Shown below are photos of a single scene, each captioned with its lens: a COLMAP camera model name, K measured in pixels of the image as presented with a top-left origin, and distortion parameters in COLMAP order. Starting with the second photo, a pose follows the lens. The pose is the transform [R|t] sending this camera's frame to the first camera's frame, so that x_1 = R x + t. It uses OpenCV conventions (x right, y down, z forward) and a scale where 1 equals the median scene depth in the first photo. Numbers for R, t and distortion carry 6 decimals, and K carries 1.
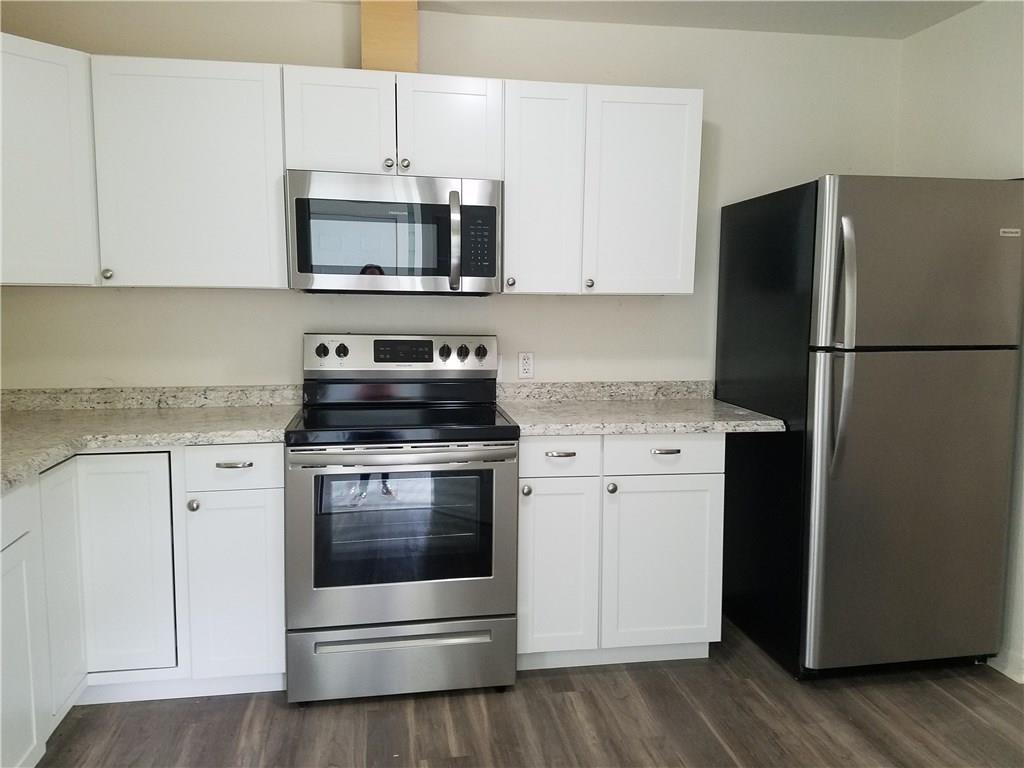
lens RADIAL K [[779.4, 0, 516.7], [0, 779.4, 378.8], [0, 0, 1]] dist [0.243362, -0.411034]
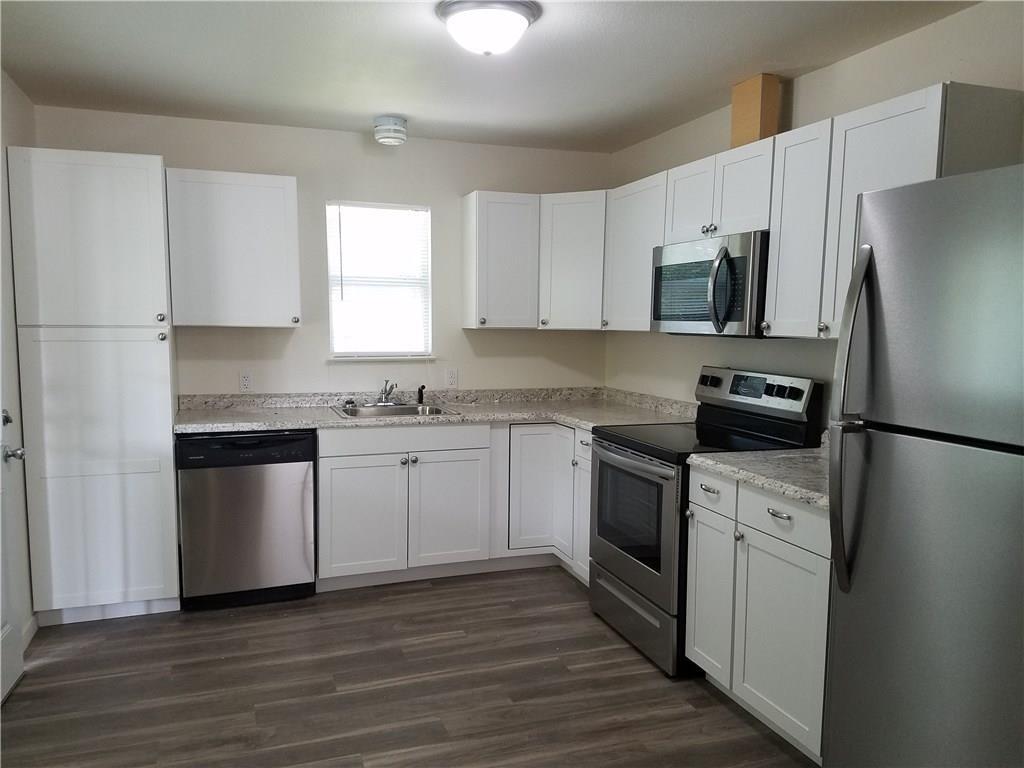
lens RADIAL K [[763.9, 0, 506.9], [0, 763.9, 397.9], [0, 0, 1]] dist [0.092497, -0.134936]
pose [[0.159208, 0.095398, -0.982625, 1.003149], [-0.113071, 0.990533, 0.077845, -0.074124], [0.980749, 0.098713, 0.168487, 0.530959]]
